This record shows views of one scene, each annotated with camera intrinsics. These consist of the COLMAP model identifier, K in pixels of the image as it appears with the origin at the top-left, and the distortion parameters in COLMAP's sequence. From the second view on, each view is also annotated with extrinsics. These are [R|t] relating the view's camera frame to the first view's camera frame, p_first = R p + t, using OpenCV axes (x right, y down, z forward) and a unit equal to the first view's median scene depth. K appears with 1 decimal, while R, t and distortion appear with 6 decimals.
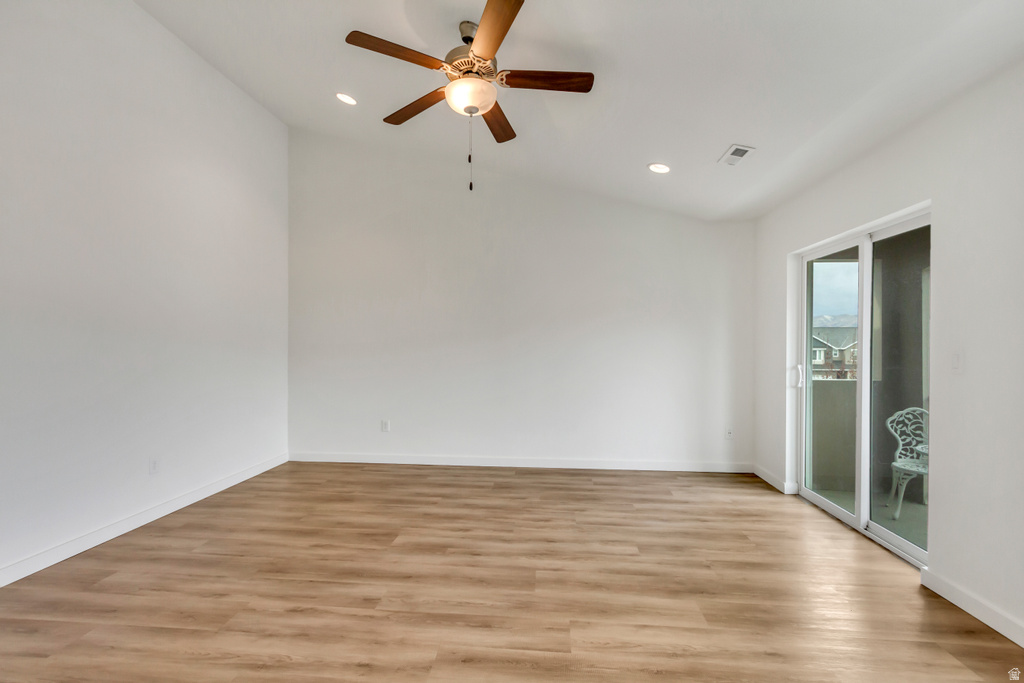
lens RADIAL K [[470.1, 0, 504.8], [0, 470.1, 346.5], [0, 0, 1]] dist [0.010854, -0.003511]
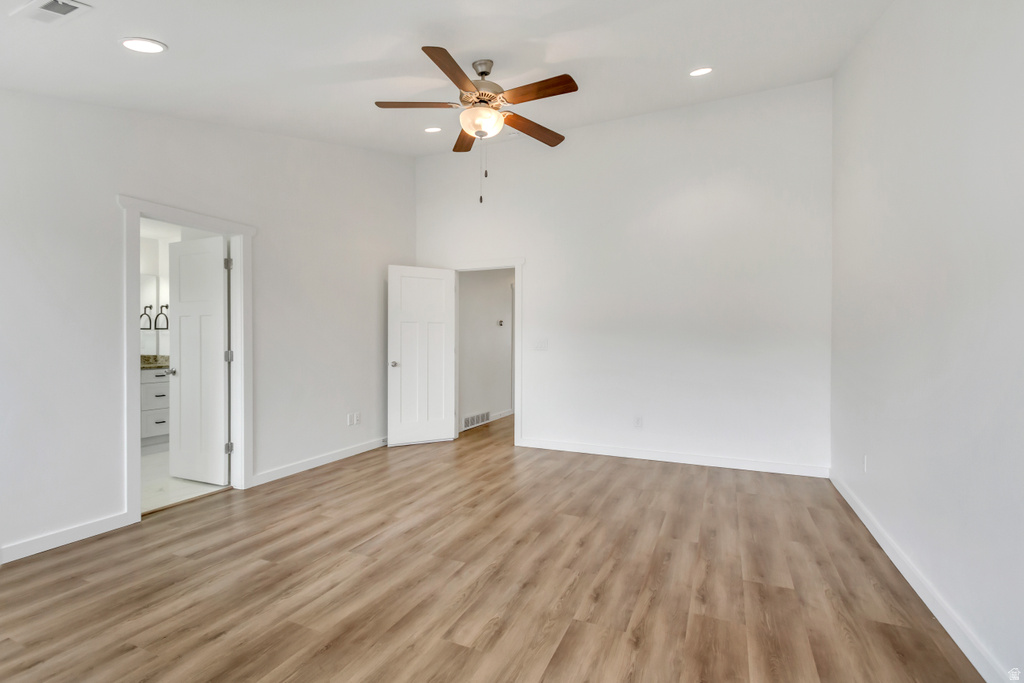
lens RADIAL K [[470.1, 0, 516.9], [0, 470.1, 342.2], [0, 0, 1]] dist [0.010854, -0.003511]
pose [[-0.316614, -0.000722, -0.948554, 0.823194], [-0.005751, 0.999983, 0.001159, 0.007173], [0.948537, 0.005822, -0.316613, 1.194262]]
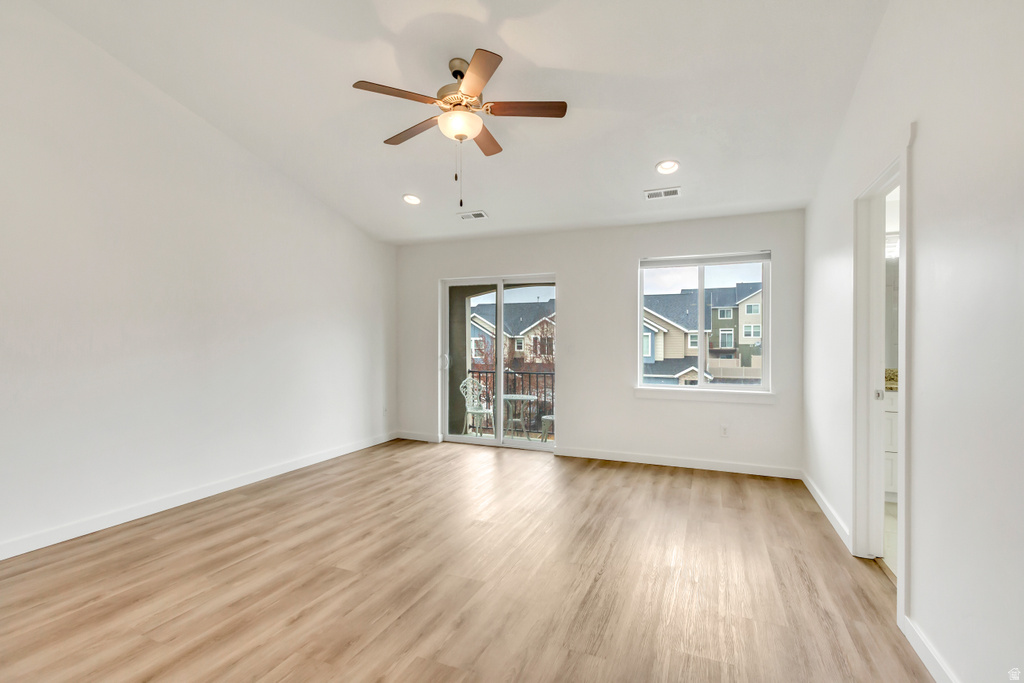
lens RADIAL K [[470.1, 0, 516.5], [0, 470.1, 342.1], [0, 0, 1]] dist [0.010854, -0.003511]
pose [[0.292137, -0.001674, 0.956375, -0.933042], [0.000745, 0.999999, 0.001523, -0.001573], [-0.956376, 0.000268, 0.292137, 0.440717]]
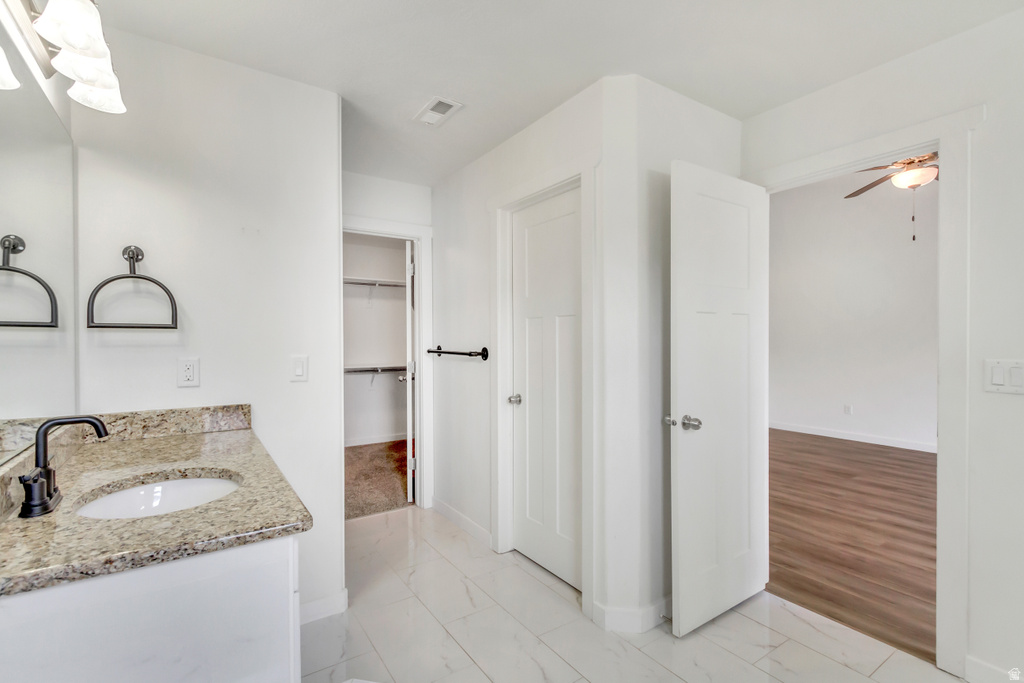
lens RADIAL K [[470.1, 0, 506.9], [0, 470.1, 339.1], [0, 0, 1]] dist [0.010854, -0.003511]
pose [[0.633819, -0.005063, -0.773465, 0.221084], [0.000926, 0.999983, -0.005787, -0.017161], [0.773481, 0.002951, 0.633813, -0.766314]]
